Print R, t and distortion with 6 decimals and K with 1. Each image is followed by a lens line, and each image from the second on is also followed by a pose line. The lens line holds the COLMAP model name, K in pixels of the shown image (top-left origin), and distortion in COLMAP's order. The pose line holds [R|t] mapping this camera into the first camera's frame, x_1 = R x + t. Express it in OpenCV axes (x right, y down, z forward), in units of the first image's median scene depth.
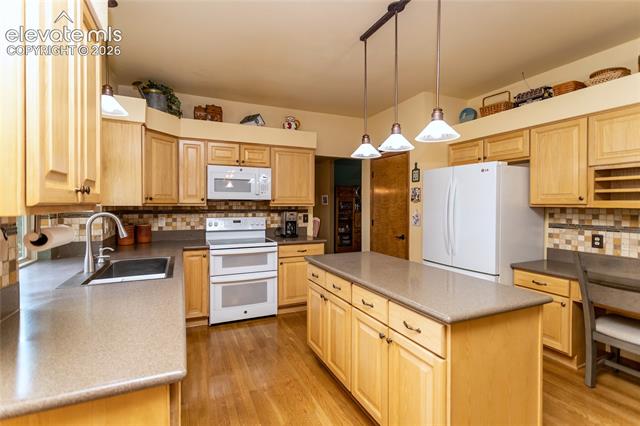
lens RADIAL K [[318.3, 0, 319.6], [0, 318.3, 205.0], [0, 0, 1]] dist [0.001674, 0.000917]
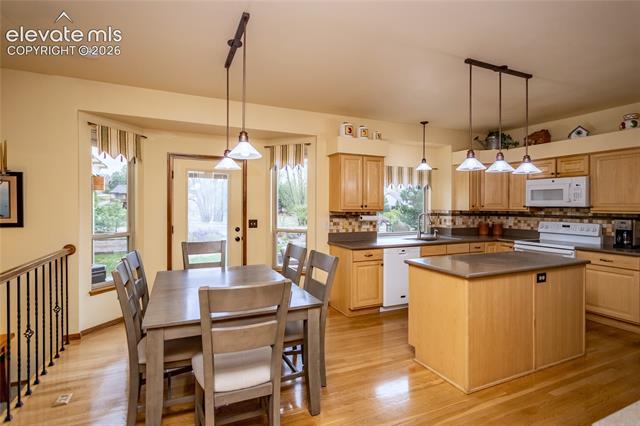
lens RADIAL K [[318.3, 0, 319.6], [0, 318.3, 205.0], [0, 0, 1]] dist [0.001674, 0.000917]
pose [[0.014146, -0.004643, -0.999889, 0.893984], [-0.008761, 0.999950, -0.004767, -0.009740], [0.999862, 0.008827, 0.014104, 0.121035]]
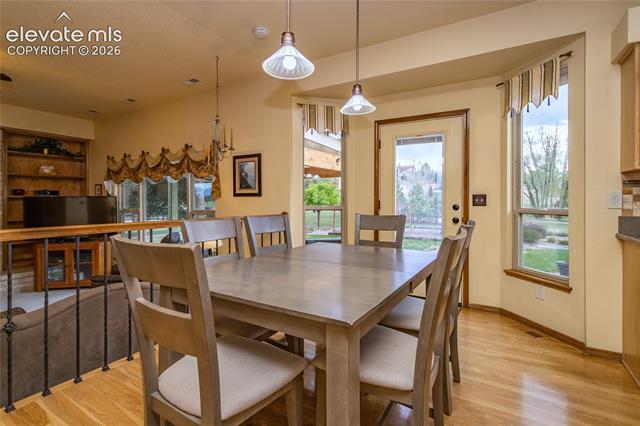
lens RADIAL K [[318.3, 0, 319.6], [0, 318.3, 205.0], [0, 0, 1]] dist [0.001674, 0.000917]
pose [[-0.816384, 0.003133, -0.577501, 0.522864], [-0.005343, 0.999902, 0.012977, 0.061585], [0.577485, 0.013680, -0.816287, 0.332902]]
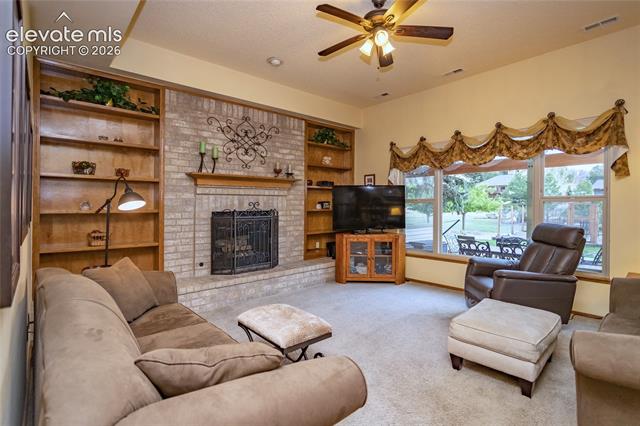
lens RADIAL K [[318.3, 0, 319.6], [0, 318.3, 205.0], [0, 0, 1]] dist [0.001674, 0.000917]
pose [[-0.956916, -0.005573, -0.290311, 1.171236], [-0.006283, 0.999979, 0.001515, 0.128485], [0.290297, 0.003274, -0.956931, -0.218114]]
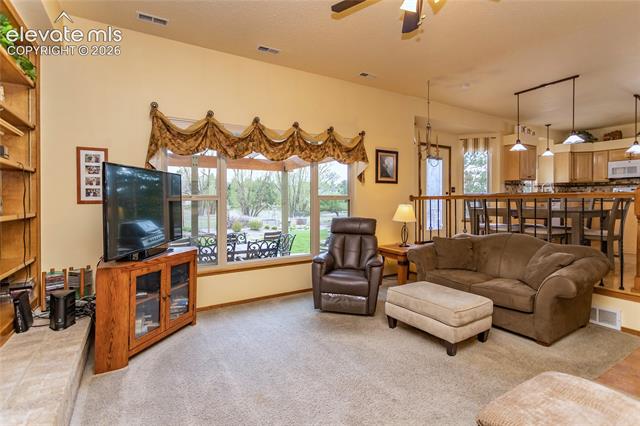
lens RADIAL K [[318.3, 0, 319.6], [0, 318.3, 205.0], [0, 0, 1]] dist [0.001674, 0.000917]
pose [[0.142656, 0.006458, -0.989751, 1.386740], [0.004493, 0.999964, 0.007172, 0.127345], [0.989762, -0.005470, 0.142622, -1.131199]]
